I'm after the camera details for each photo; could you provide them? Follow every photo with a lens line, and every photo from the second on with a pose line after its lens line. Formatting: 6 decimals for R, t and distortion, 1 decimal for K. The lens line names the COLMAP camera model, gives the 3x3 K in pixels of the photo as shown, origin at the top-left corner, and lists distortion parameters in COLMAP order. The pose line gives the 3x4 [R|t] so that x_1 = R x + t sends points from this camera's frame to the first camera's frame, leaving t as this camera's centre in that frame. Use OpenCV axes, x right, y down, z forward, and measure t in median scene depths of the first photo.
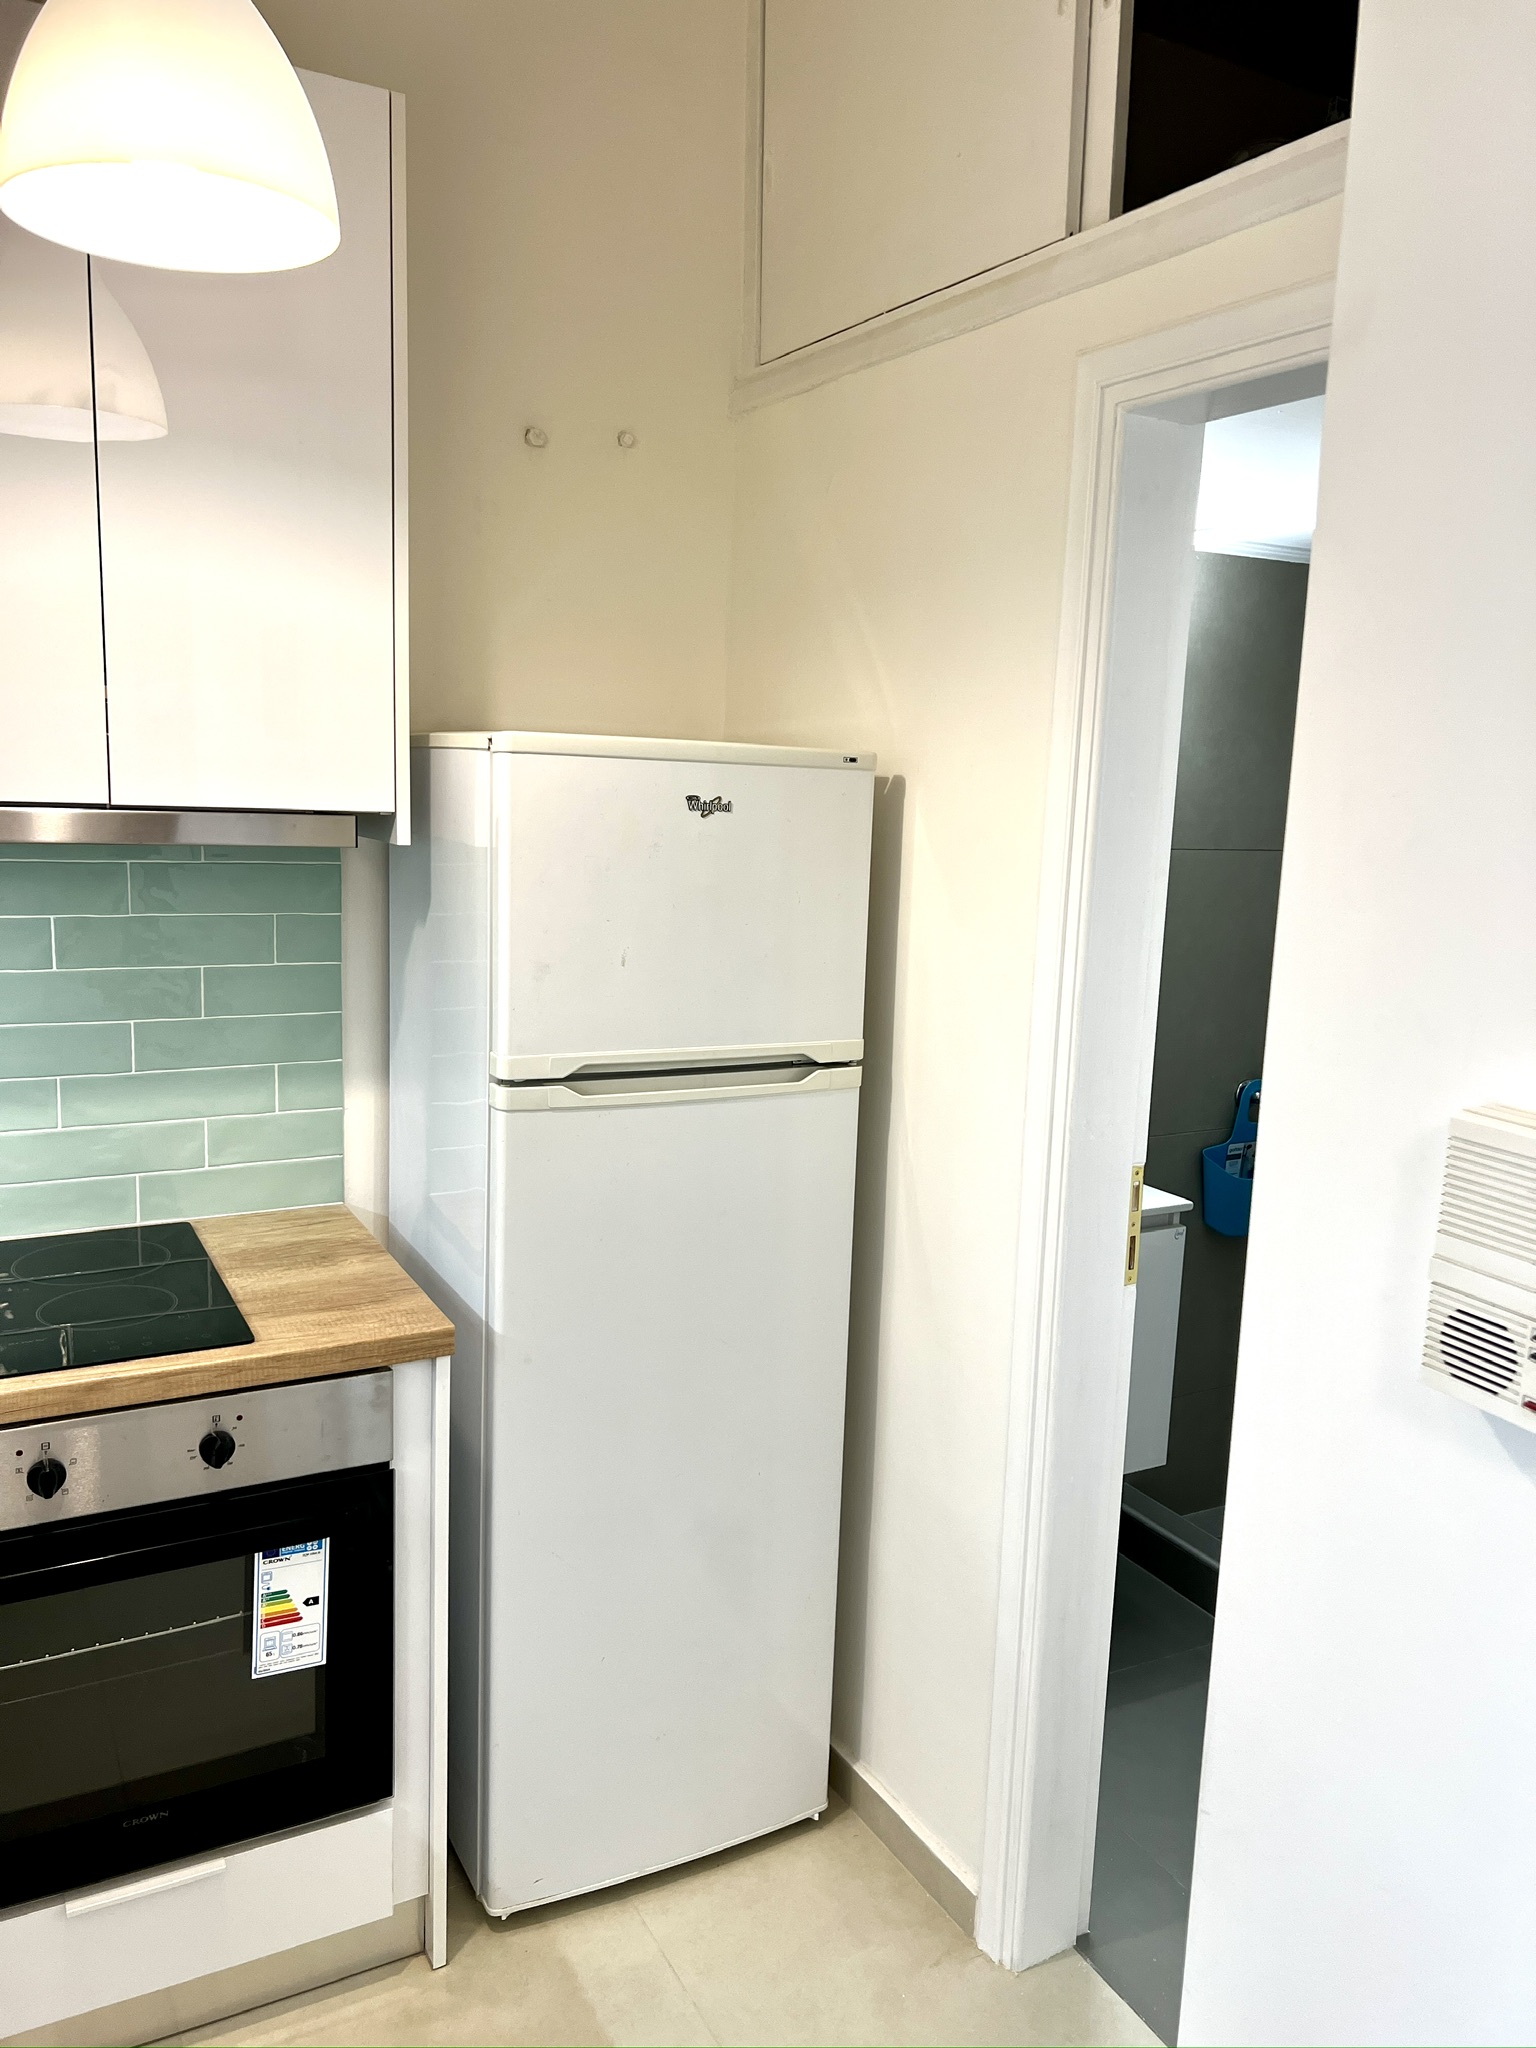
lens RADIAL K [[1536.7, 0, 770.8], [0, 1536.7, 1029.6], [0, 0, 1]] dist [0.067722, -0.070614]
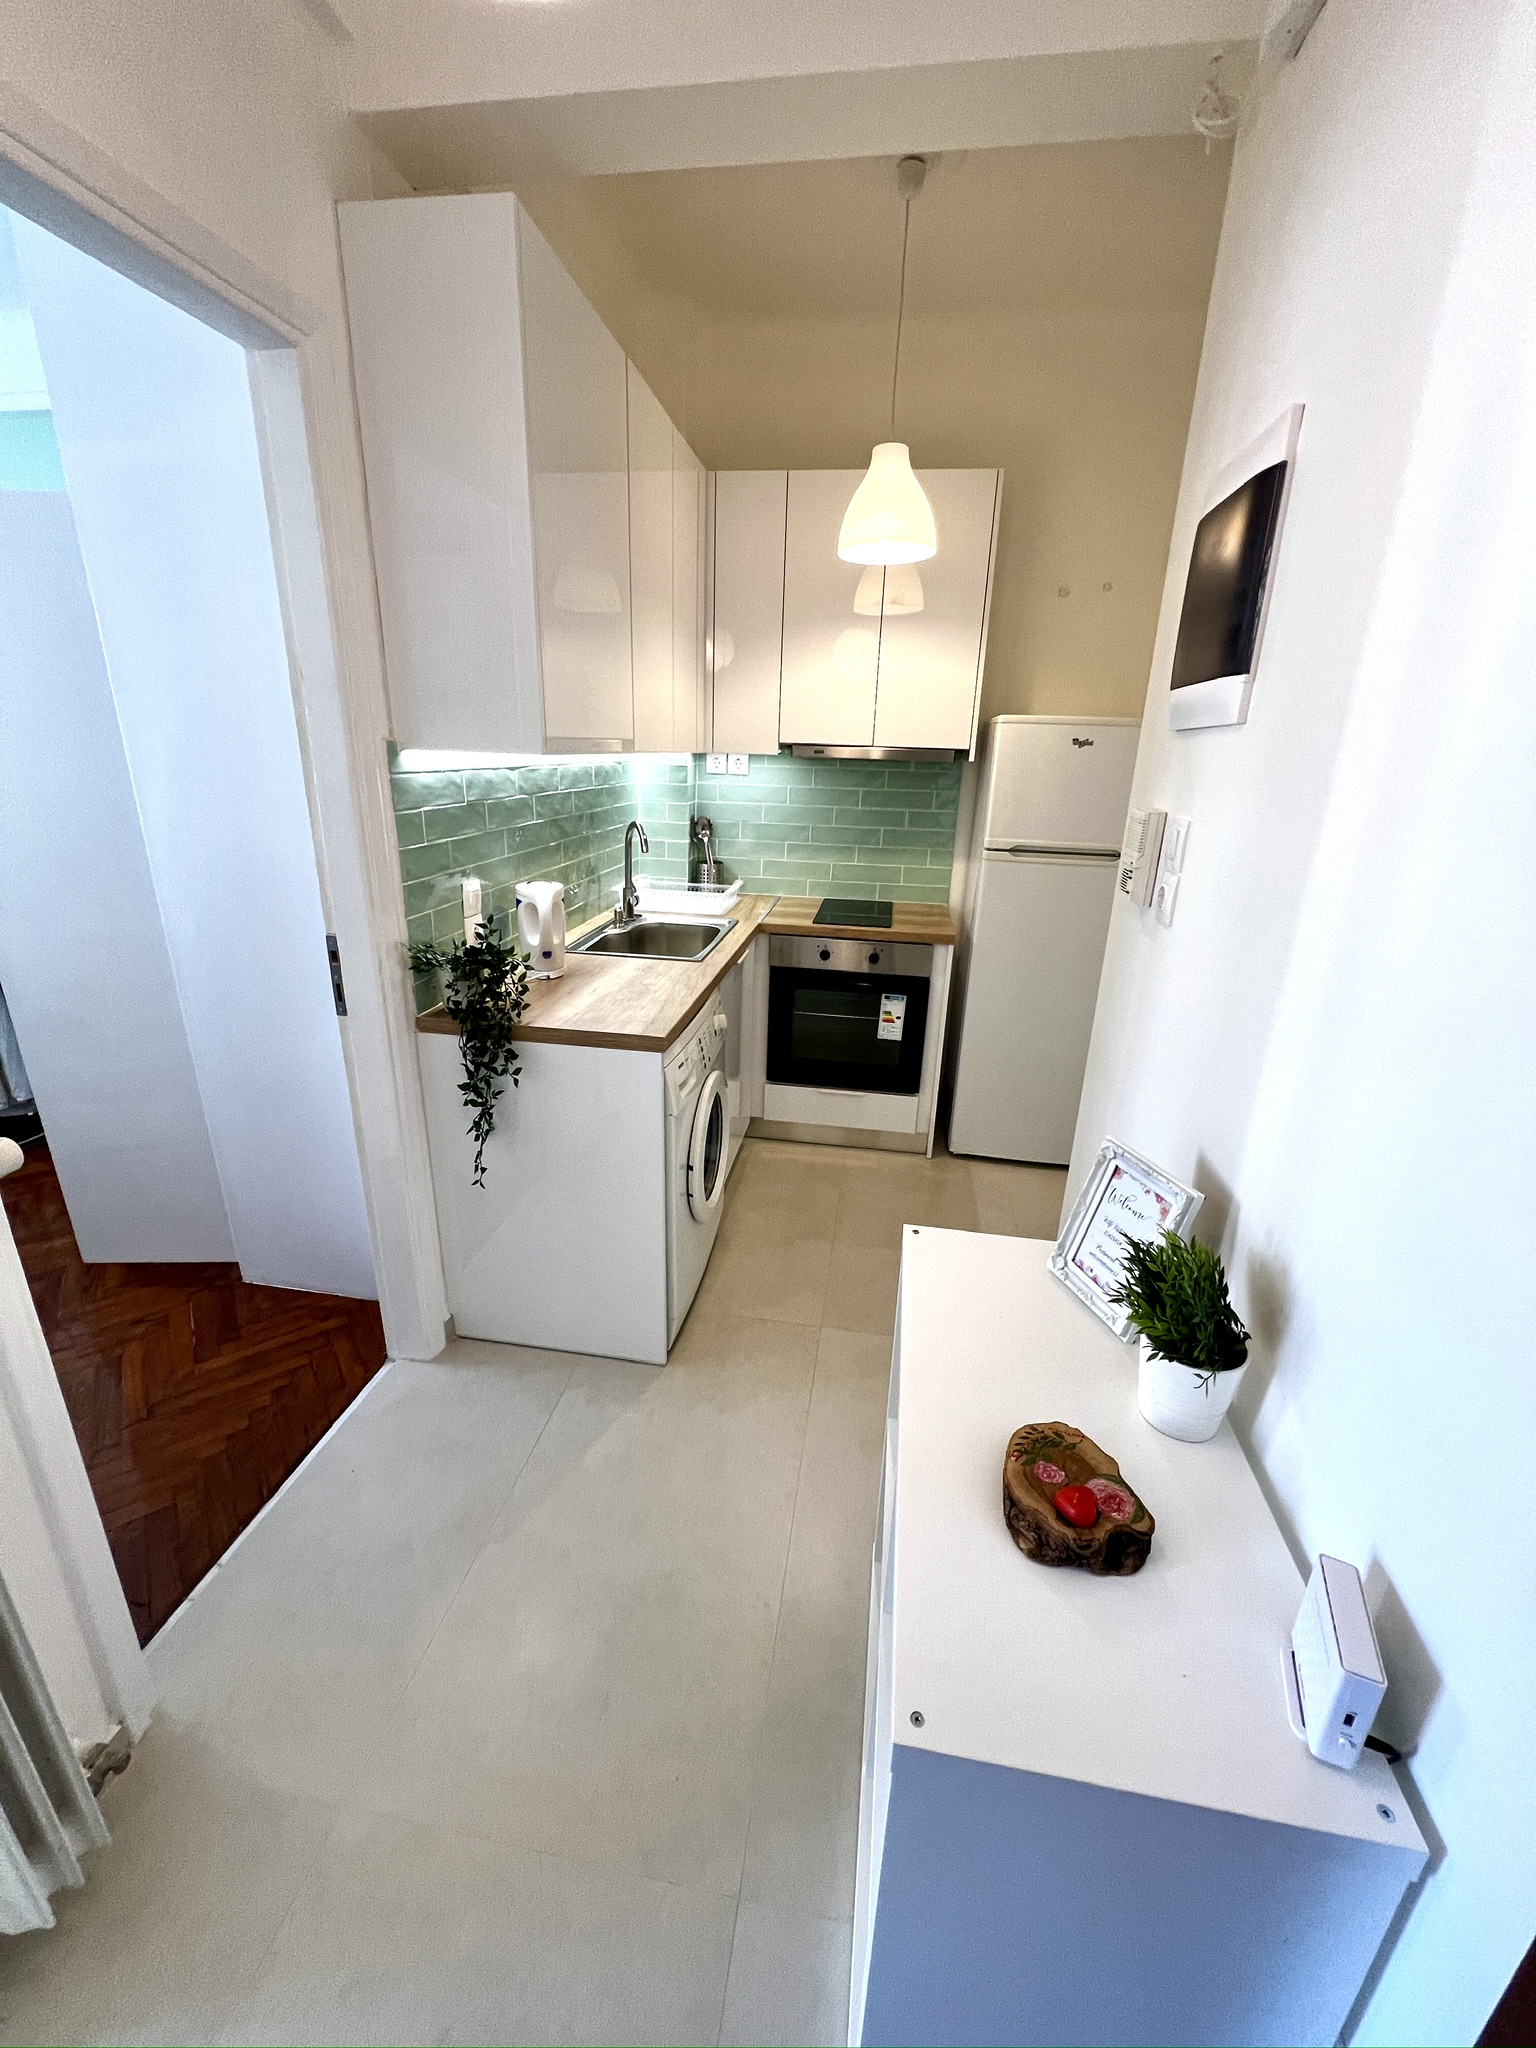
lens RADIAL K [[823.5, 0, 755.1], [0, 823.5, 1018.0], [0, 0, 1]] dist [-0.000240, 0.000168]
pose [[0.783889, 0.179111, -0.594505, 0.421899], [-0.100936, 0.981513, 0.162618, 0.131005], [0.612641, -0.067468, 0.787476, -0.415842]]
